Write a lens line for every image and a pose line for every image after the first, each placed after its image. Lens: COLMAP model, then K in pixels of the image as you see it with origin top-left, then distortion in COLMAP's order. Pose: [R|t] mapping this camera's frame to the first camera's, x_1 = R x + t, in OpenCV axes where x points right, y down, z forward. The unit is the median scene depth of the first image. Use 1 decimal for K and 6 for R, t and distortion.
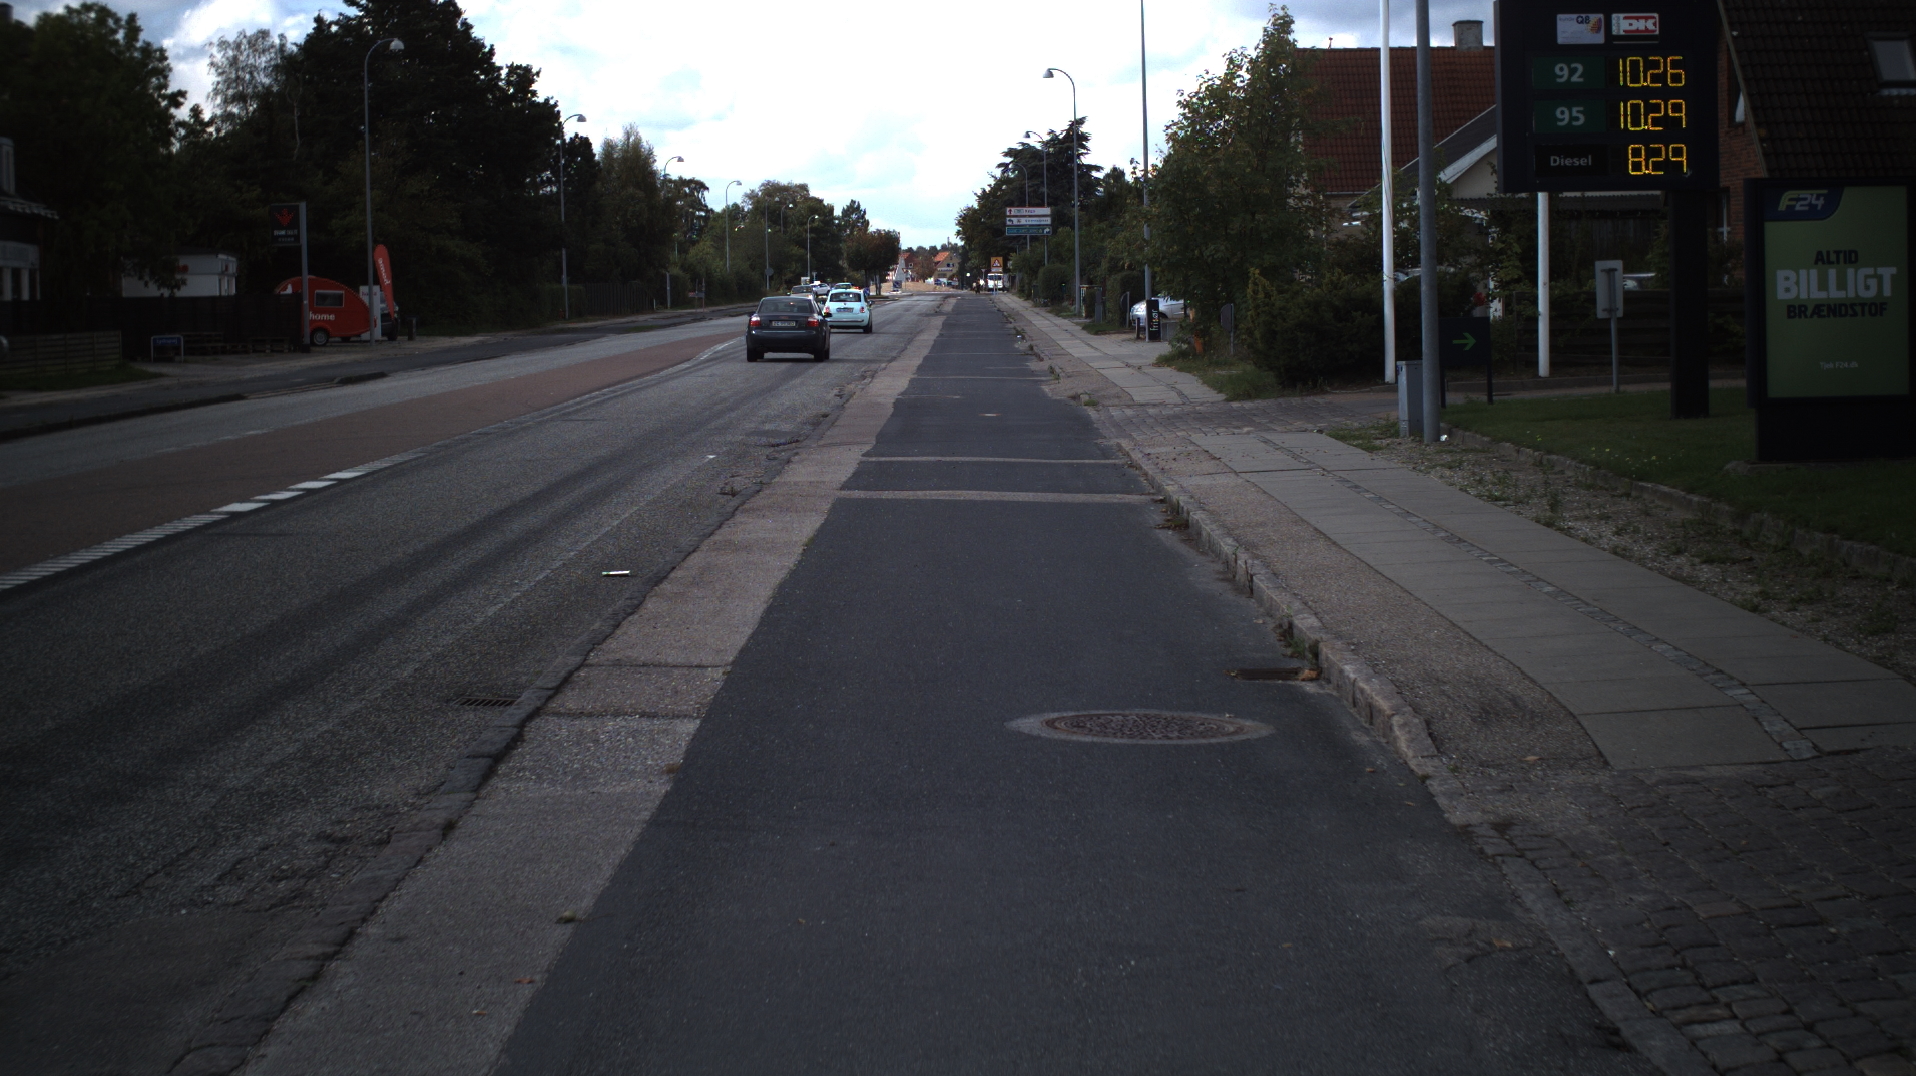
lens RADIAL K [[3850.0, 0, 958.0], [0, 3850.0, 538.0], [0, 0, 1]] dist [-0.290237, 0.295279]
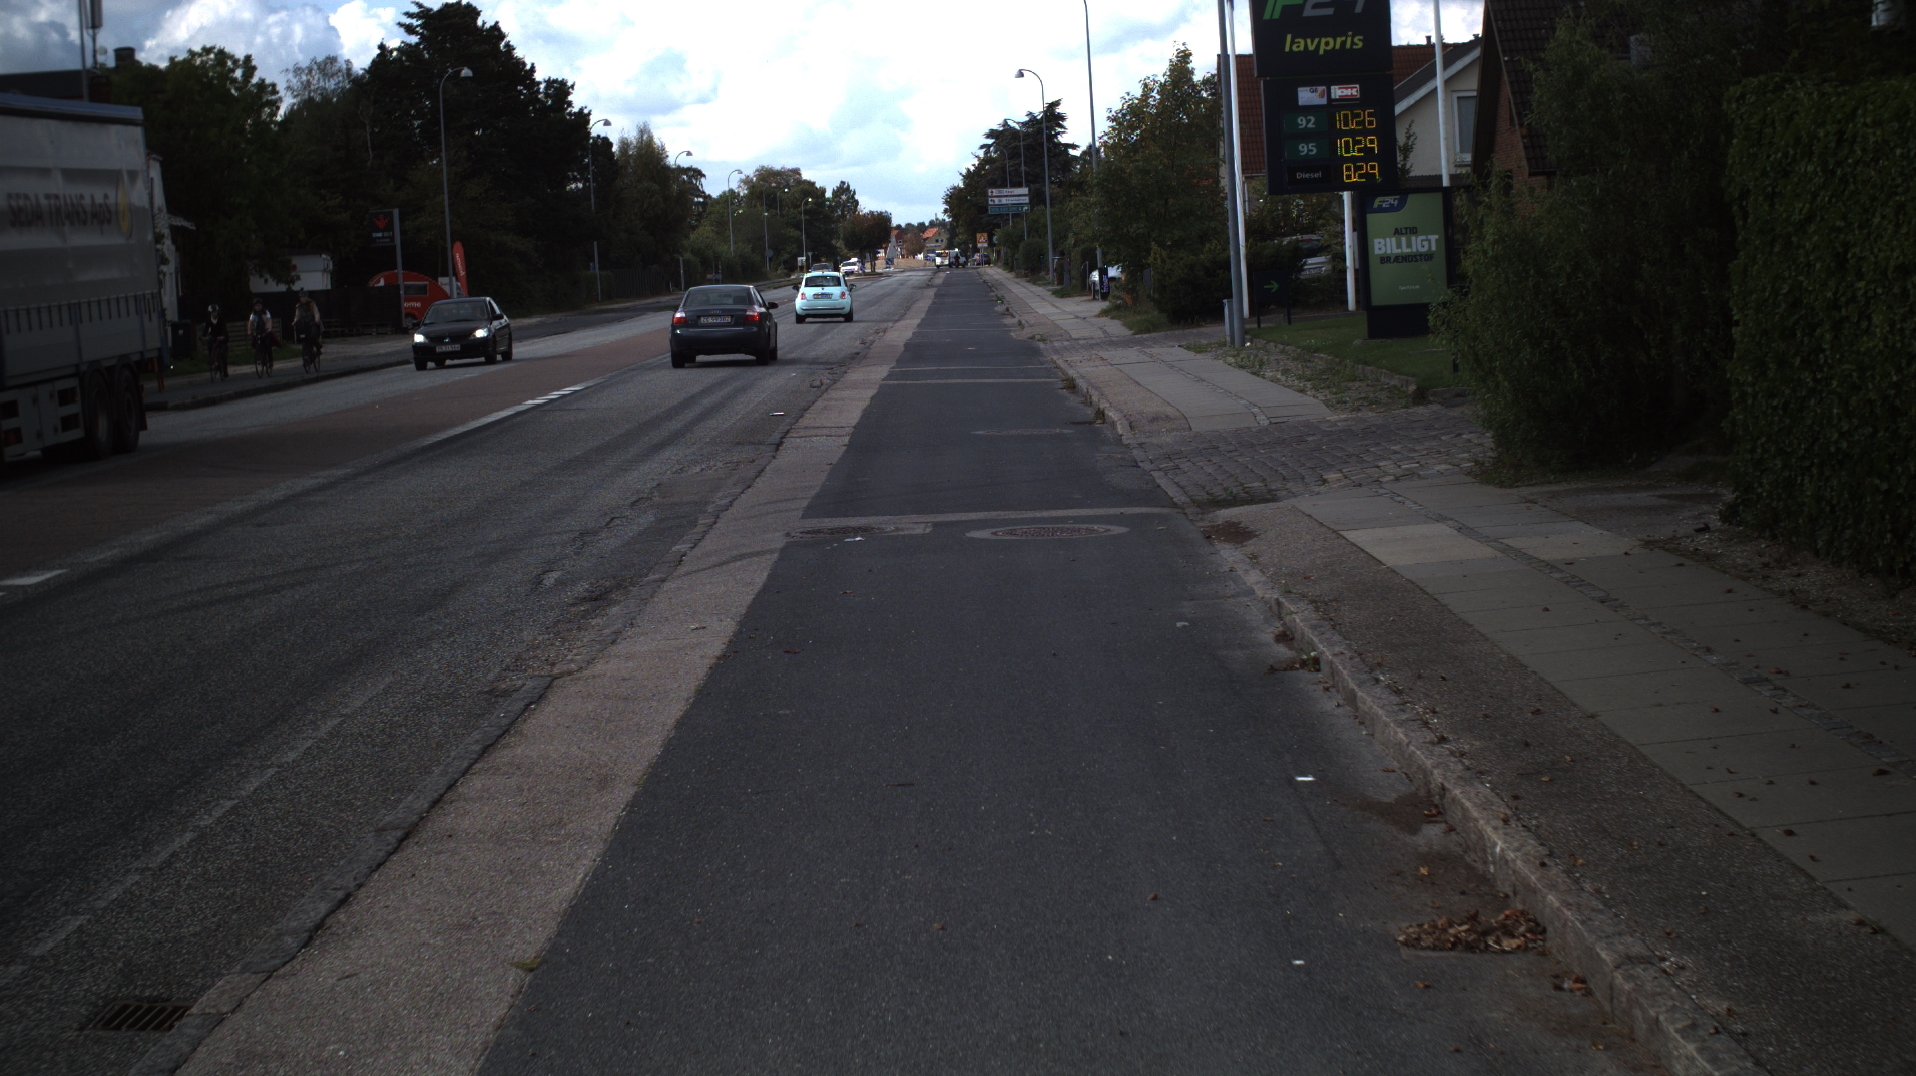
lens RADIAL K [[3850.0, 0, 958.0], [0, 3850.0, 538.0], [0, 0, 1]] dist [-0.290237, 0.295279]
pose [[0.999478, -0.032313, 0.000535, 0.000081], [0.032309, 0.999456, 0.006579, 0.011634], [-0.000747, -0.006559, 0.999978, -0.178627]]
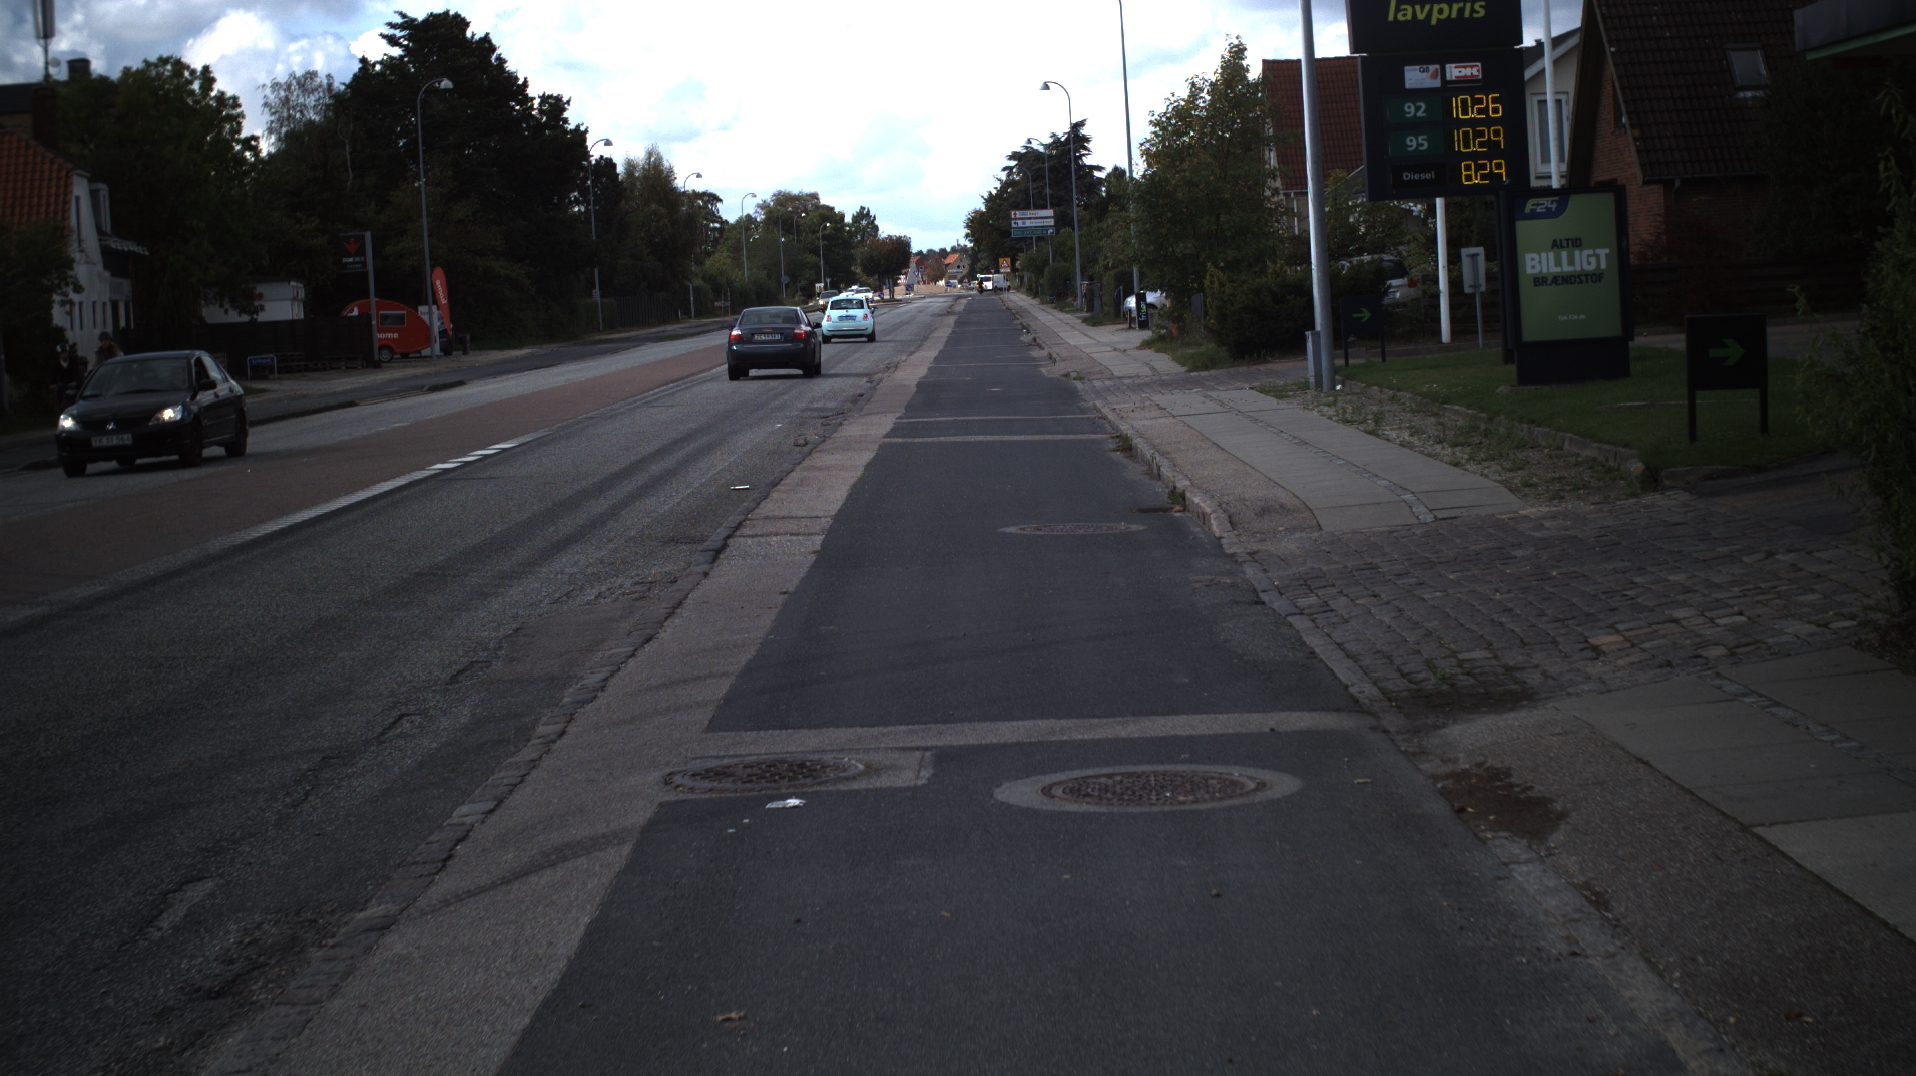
lens RADIAL K [[3850.0, 0, 958.0], [0, 3850.0, 538.0], [0, 0, 1]] dist [-0.290237, 0.295279]
pose [[0.999351, -0.035659, -0.005191, 0.000394], [0.035657, 0.999364, -0.000433, 0.005996], [0.005203, 0.000248, 0.999986, -0.089391]]
